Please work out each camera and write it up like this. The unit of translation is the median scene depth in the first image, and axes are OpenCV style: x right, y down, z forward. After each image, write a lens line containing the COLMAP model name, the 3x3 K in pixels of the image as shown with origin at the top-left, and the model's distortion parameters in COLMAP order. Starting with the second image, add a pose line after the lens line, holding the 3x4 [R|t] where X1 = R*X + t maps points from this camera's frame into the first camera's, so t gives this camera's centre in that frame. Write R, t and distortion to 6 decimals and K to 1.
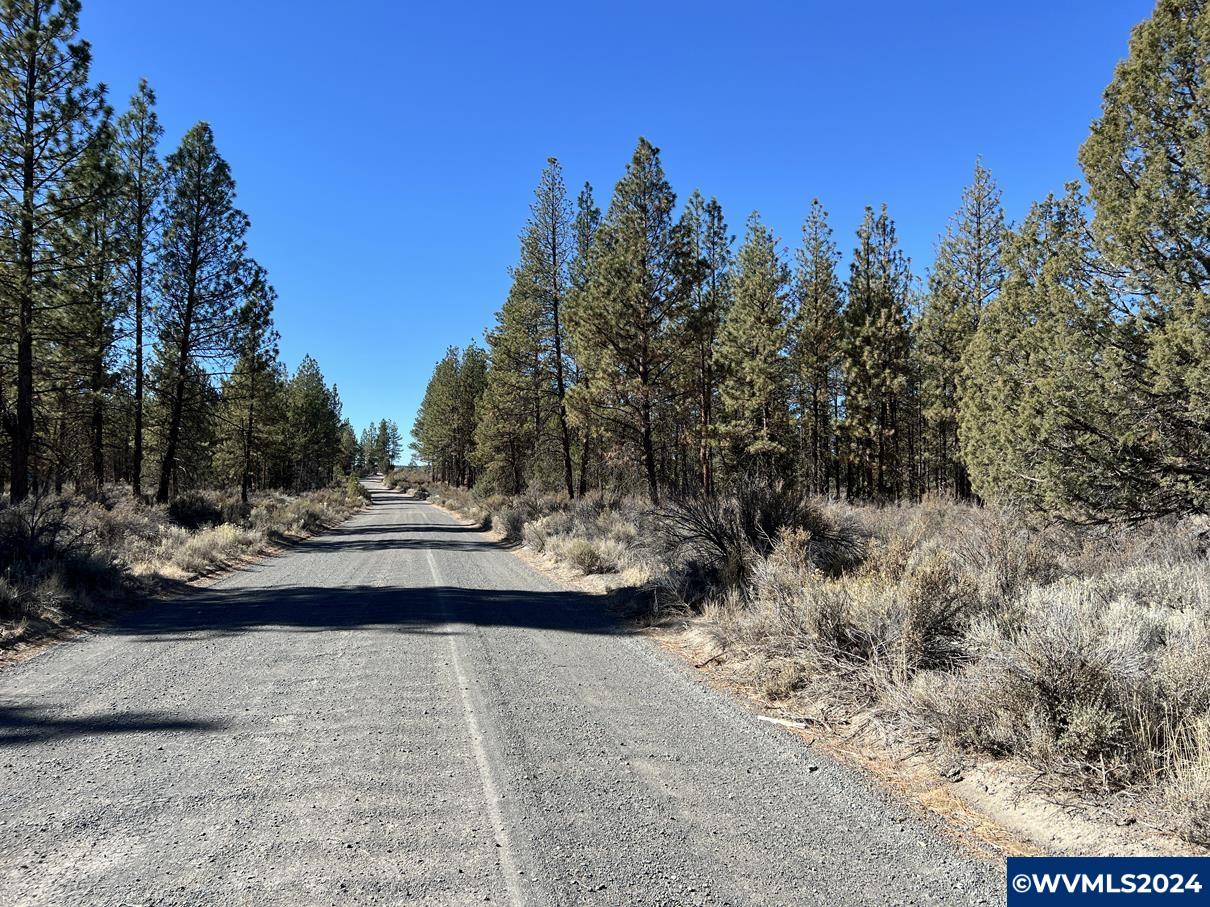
lens RADIAL K [[924.9, 0, 605.0], [0, 924.9, 453.5], [0, 0, 1]] dist [0.105424, -0.152966]
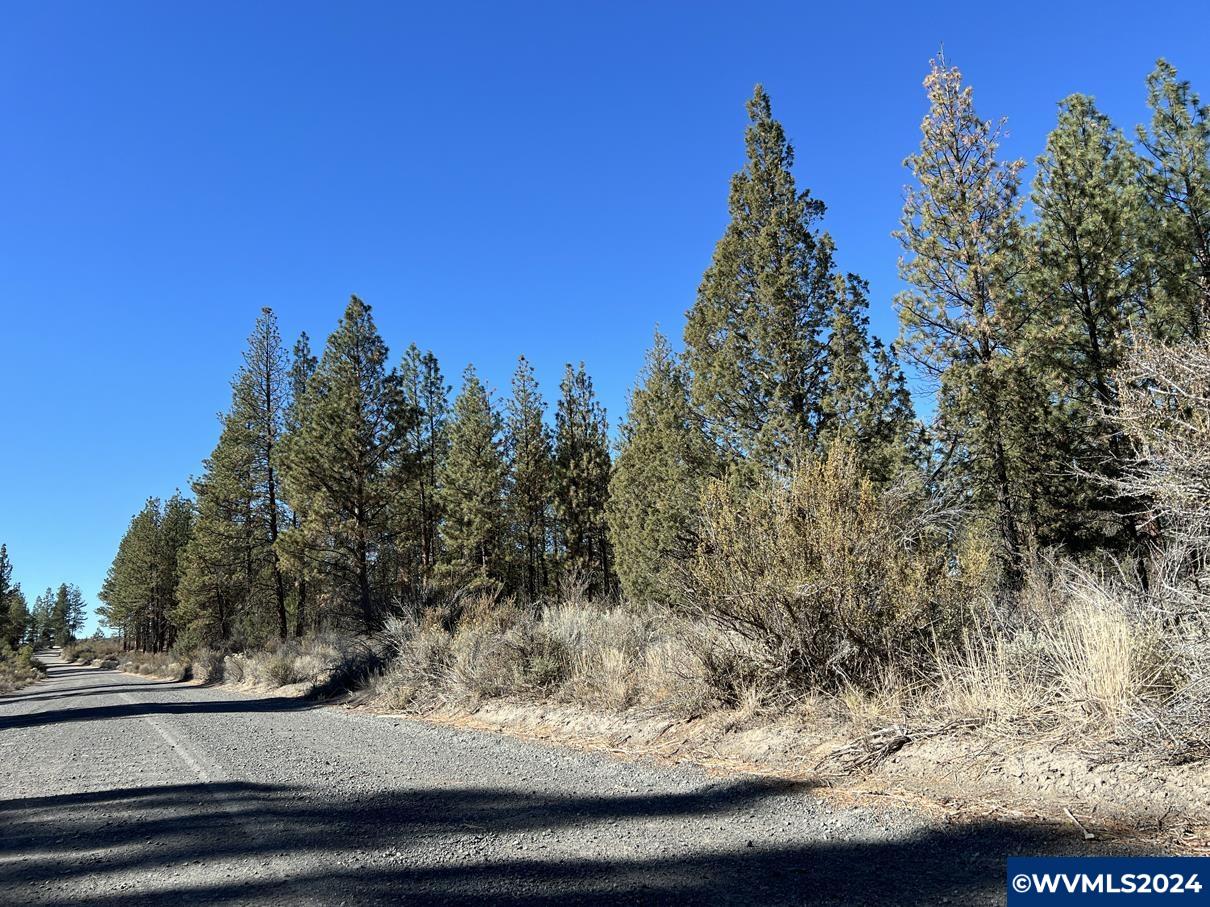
lens RADIAL K [[924.9, 0, 605.0], [0, 924.9, 453.5], [0, 0, 1]] dist [0.105424, -0.152966]
pose [[0.959087, -0.006713, 0.283033, 0.008411], [0.050708, 0.987626, -0.148403, 0.009645], [-0.278535, 0.156683, 0.947559, -0.046184]]
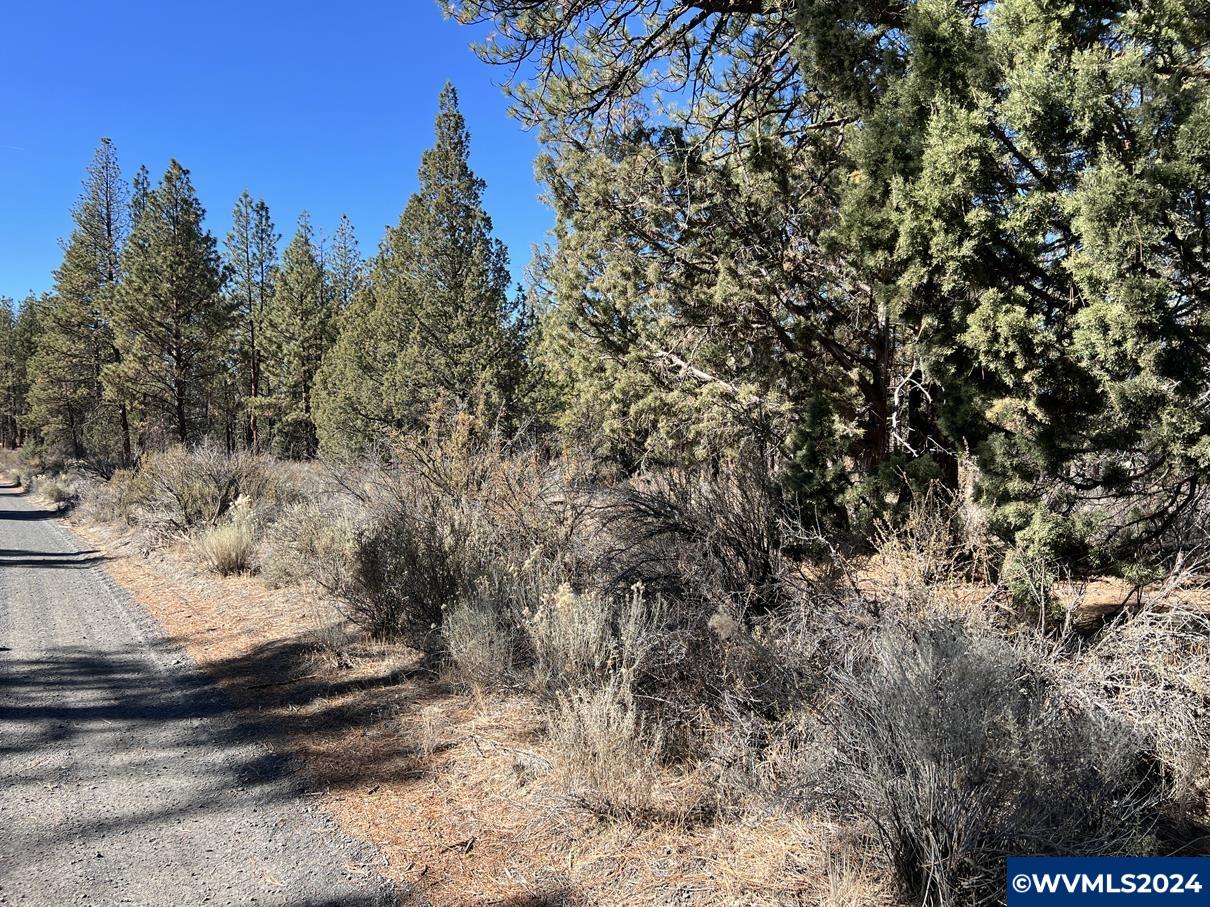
lens RADIAL K [[885.6, 0, 586.2], [0, 885.6, 457.8], [0, 0, 1]] dist [0.005112, 0.003465]
pose [[0.916602, -0.004316, 0.399778, 0.049561], [-0.014049, 0.998976, 0.042997, -0.008361], [-0.399554, -0.045027, 0.915603, -0.199447]]
